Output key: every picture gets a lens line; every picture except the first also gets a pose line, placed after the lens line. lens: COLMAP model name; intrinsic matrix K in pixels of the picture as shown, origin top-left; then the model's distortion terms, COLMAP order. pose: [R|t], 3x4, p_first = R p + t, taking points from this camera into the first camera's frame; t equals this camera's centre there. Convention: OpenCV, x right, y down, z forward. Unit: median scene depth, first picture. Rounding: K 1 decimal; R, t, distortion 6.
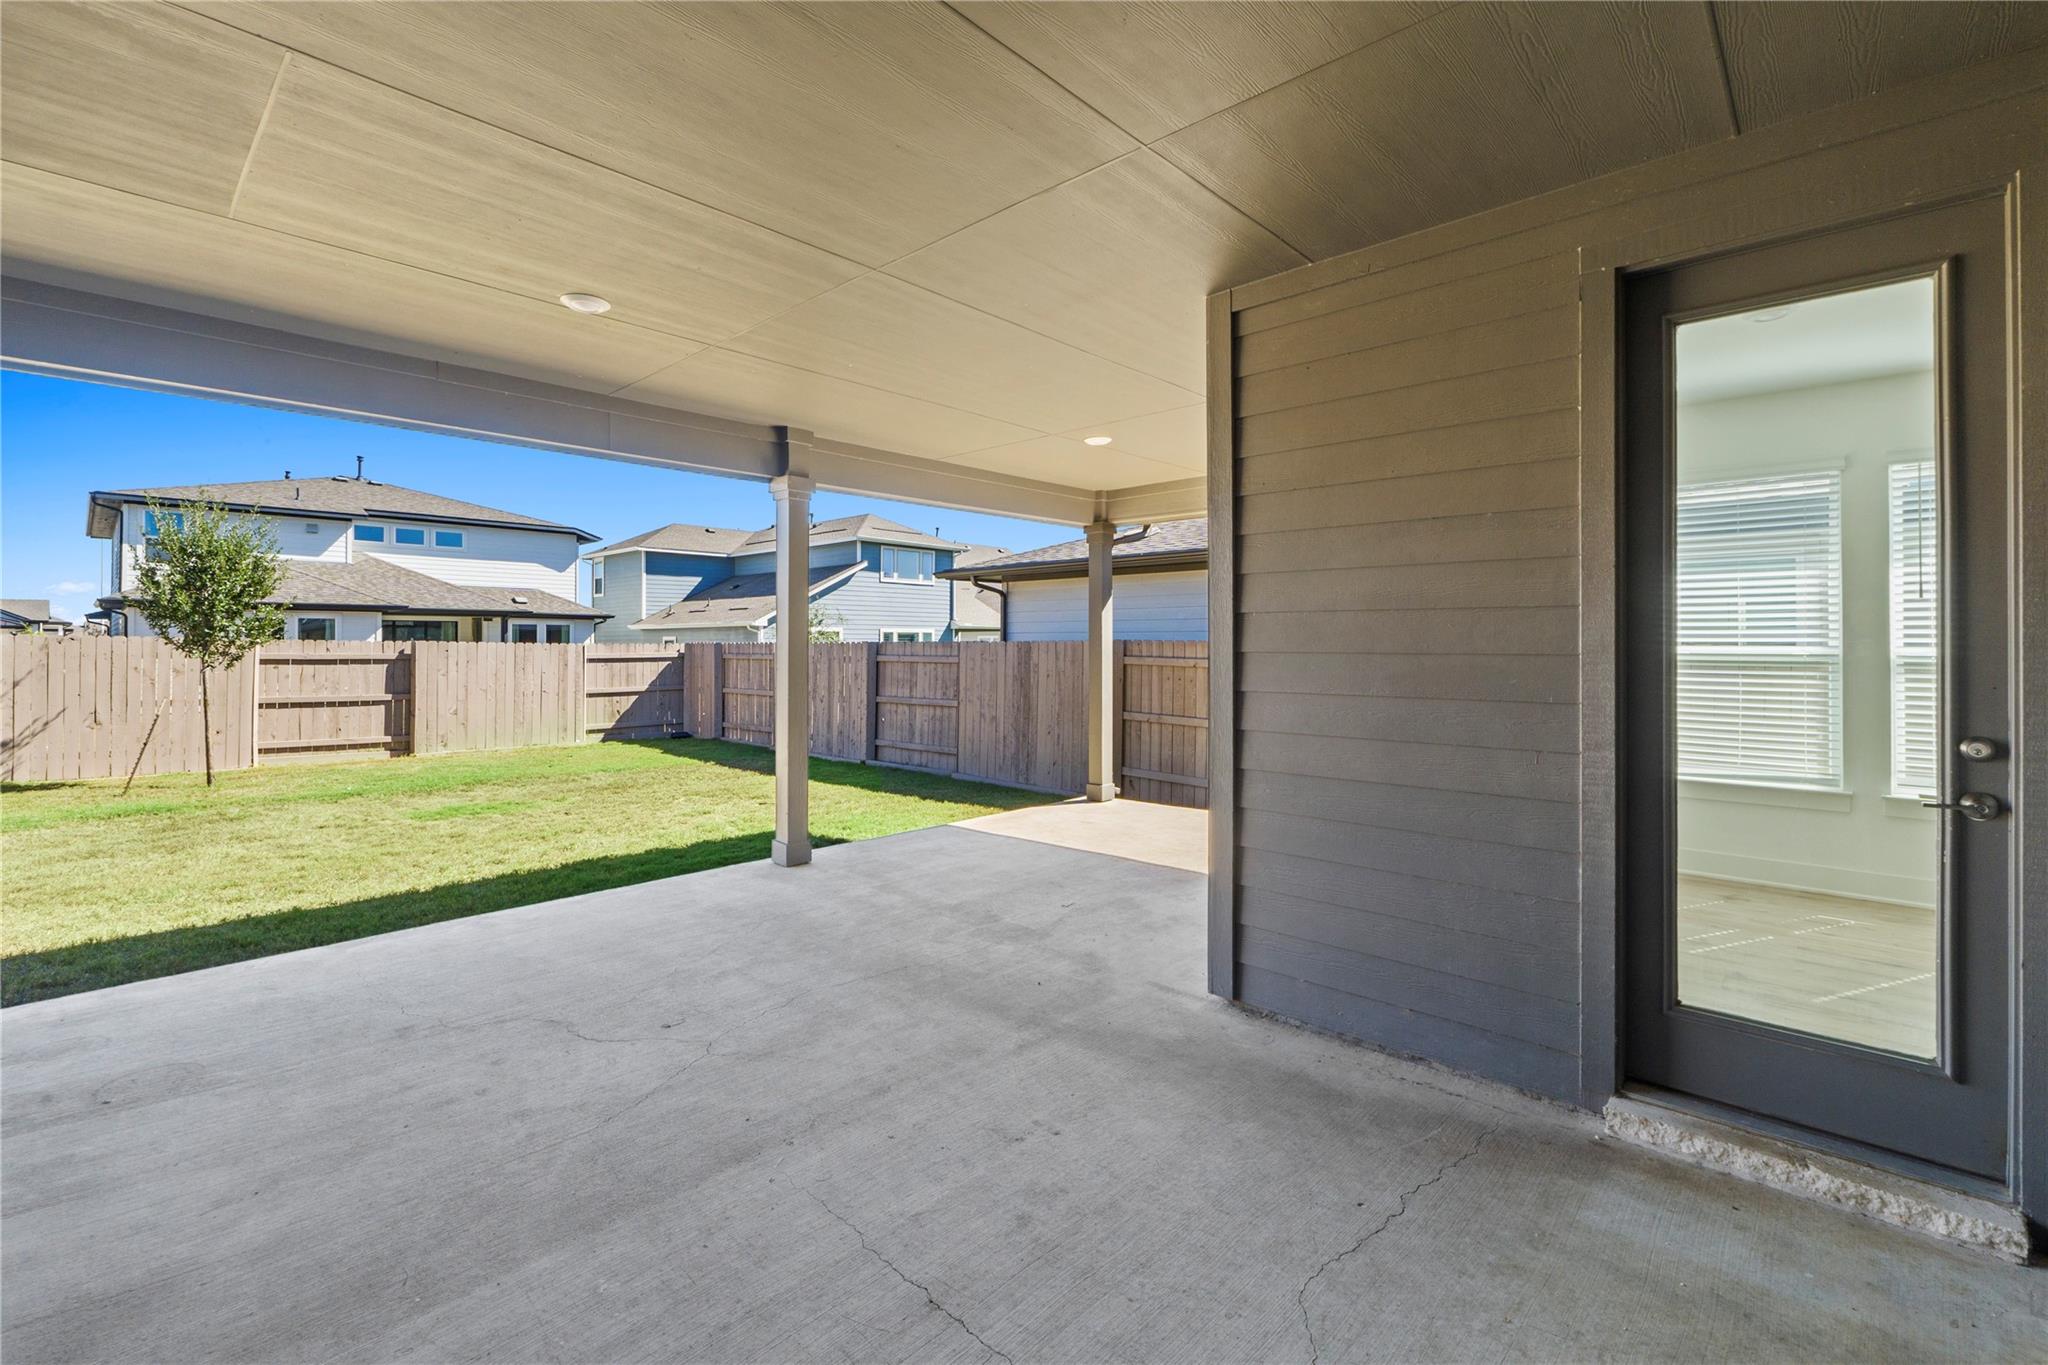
lens RADIAL K [[872.9, 0, 1011.9], [0, 872.9, 637.3], [0, 0, 1]] dist [-0.008427, 0.000782]
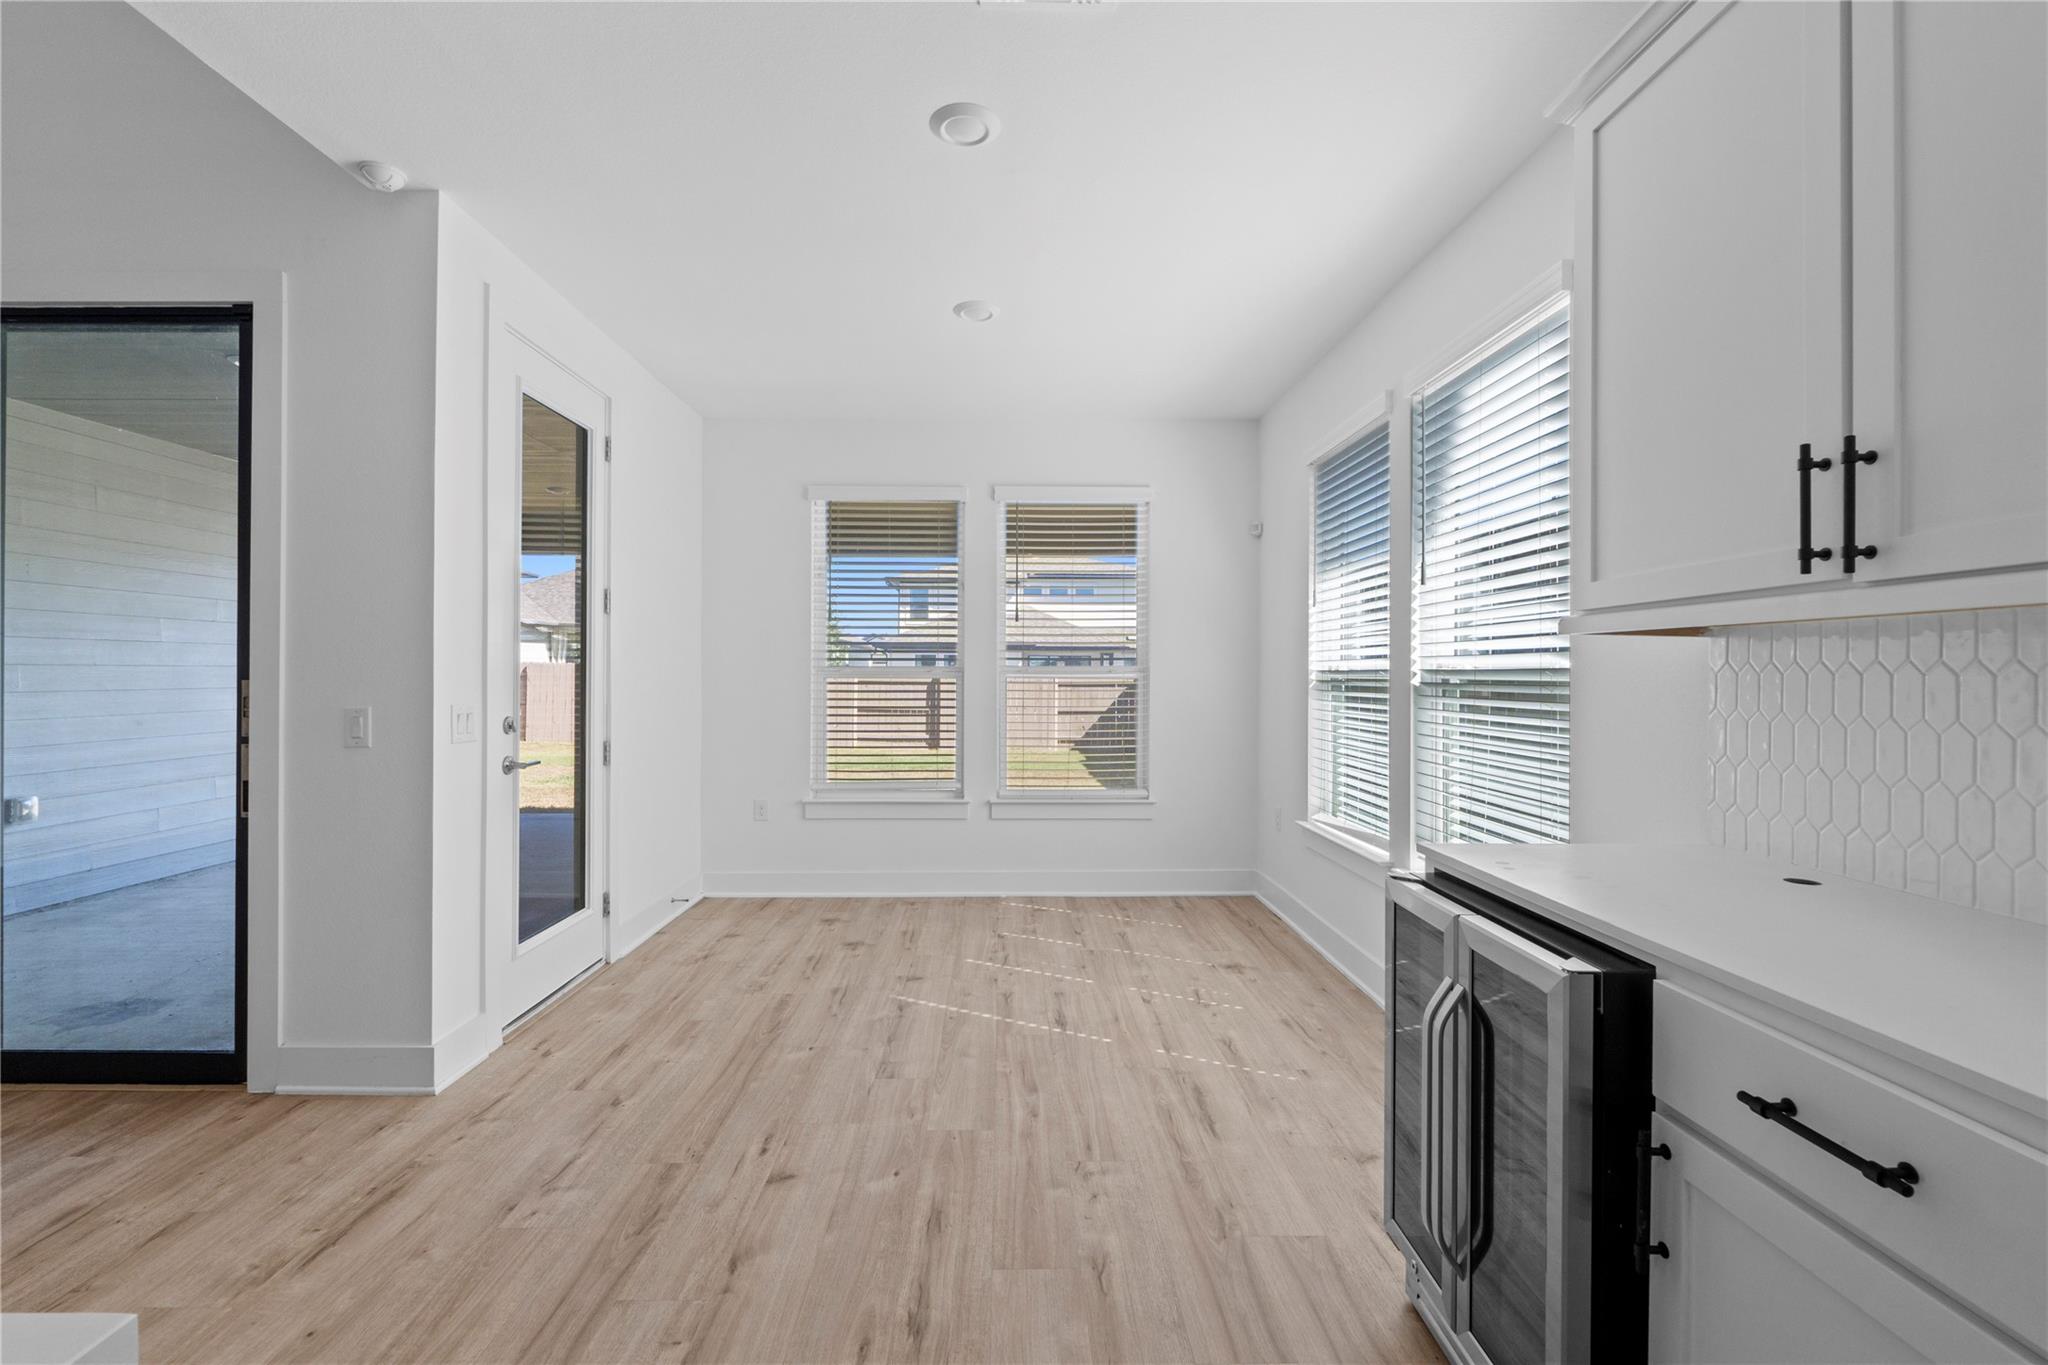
lens RADIAL K [[872.9, 0, 1013.9], [0, 872.9, 669.3], [0, 0, 1]] dist [-0.008427, 0.000782]
pose [[0.696335, -0.003095, -0.717711, 0.348136], [0.002849, 0.999995, -0.001549, 0.005483], [0.717712, -0.000966, 0.696340, 0.068212]]
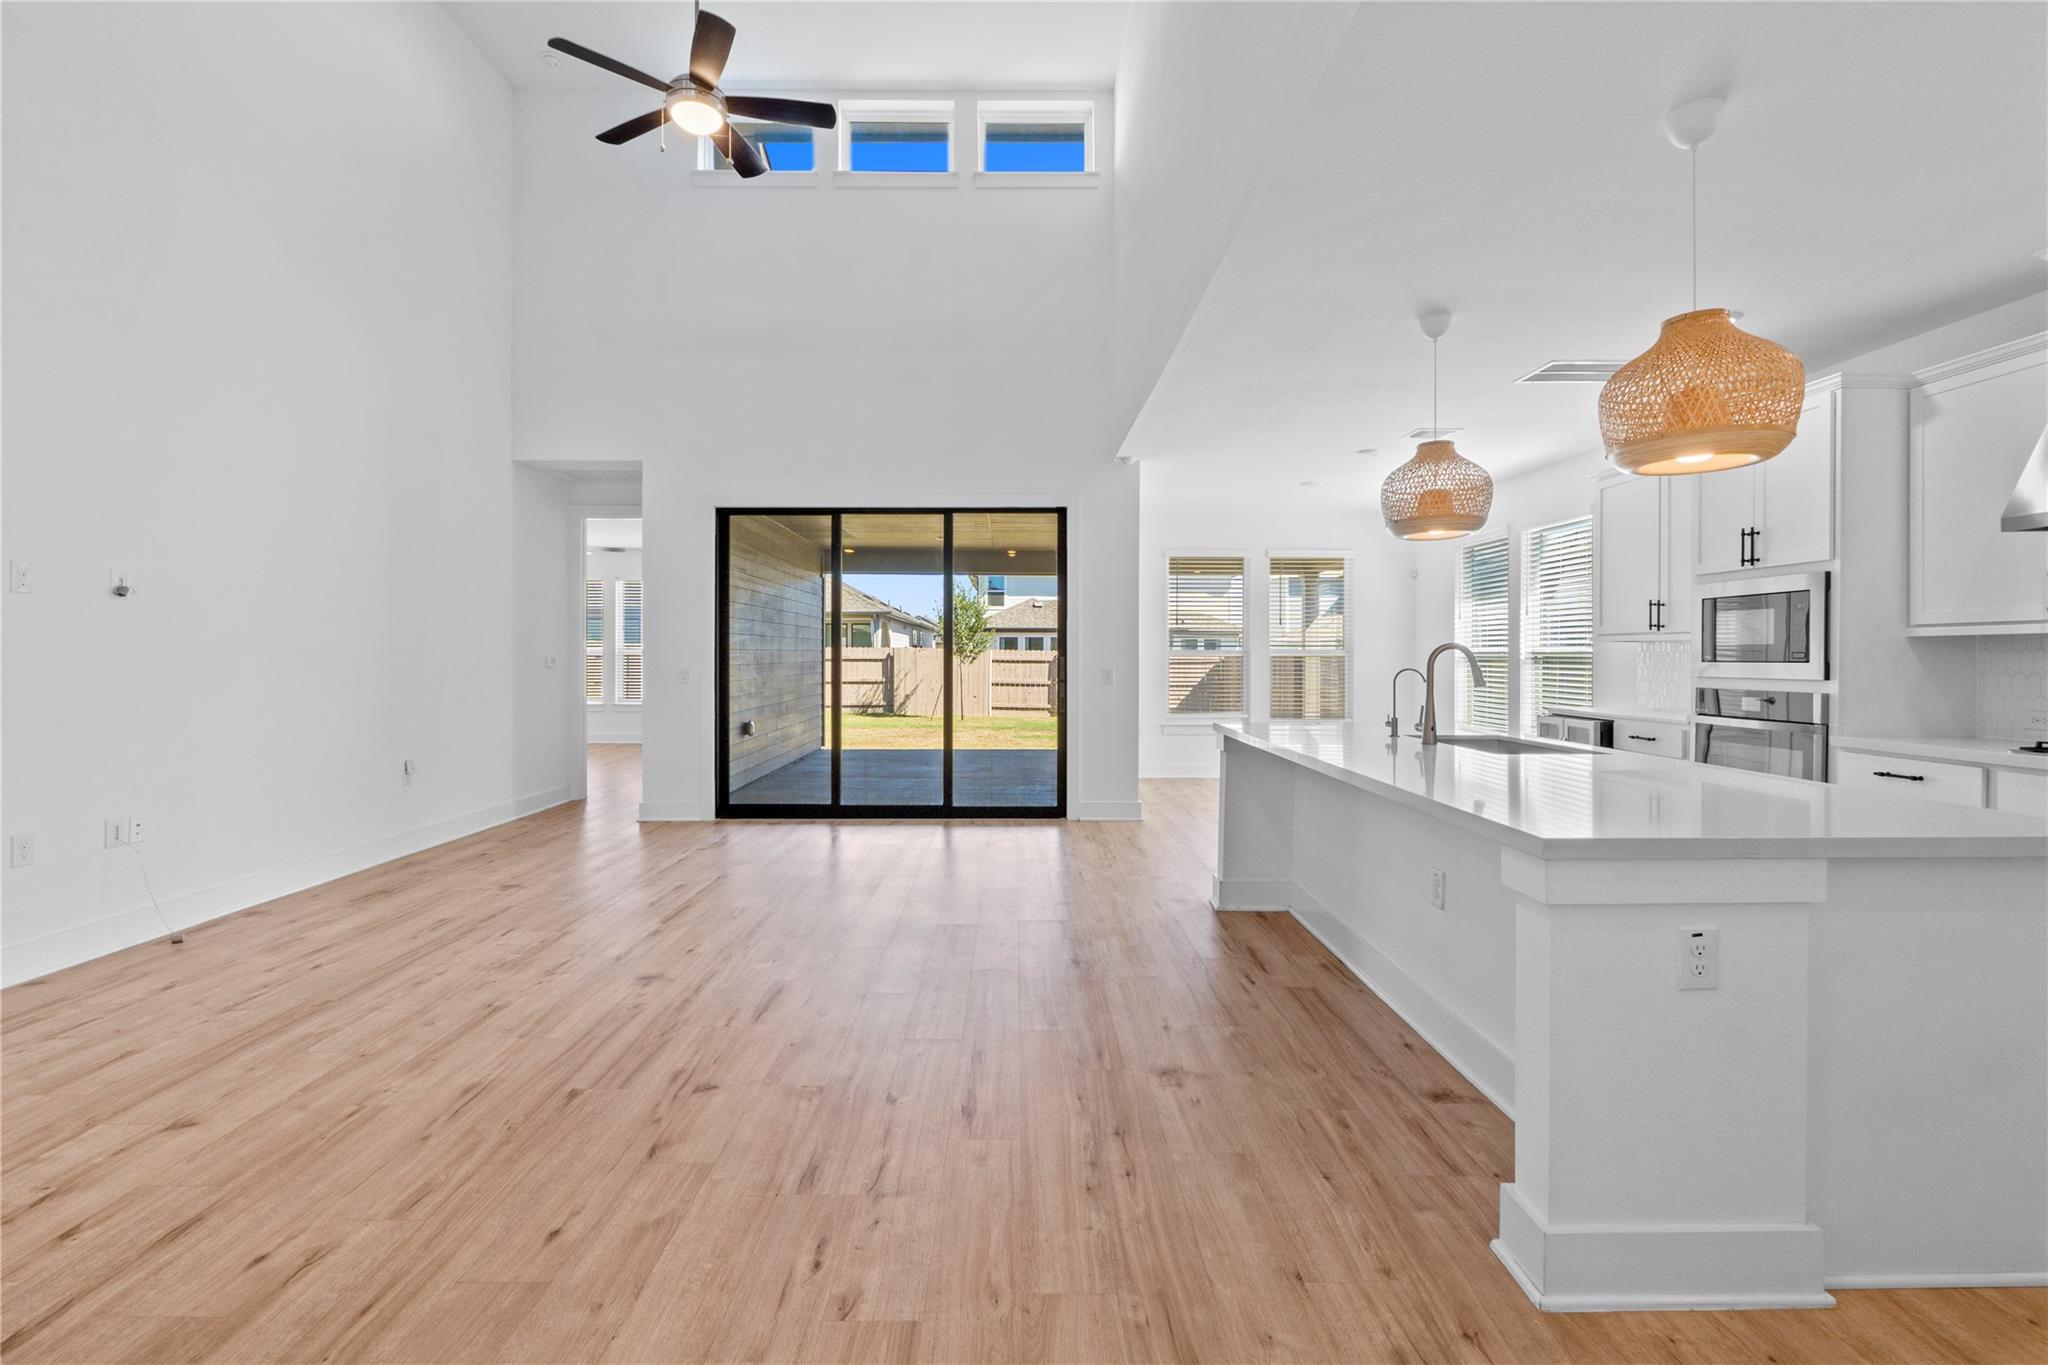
lens RADIAL K [[872.9, 0, 1016.8], [0, 872.9, 655.6], [0, 0, 1]] dist [-0.008427, 0.000782]
pose [[0.688903, 0.001429, -0.724852, 0.410283], [0.003780, 0.999977, 0.005564, 0.003977], [0.724844, -0.006573, 0.688882, -0.205451]]
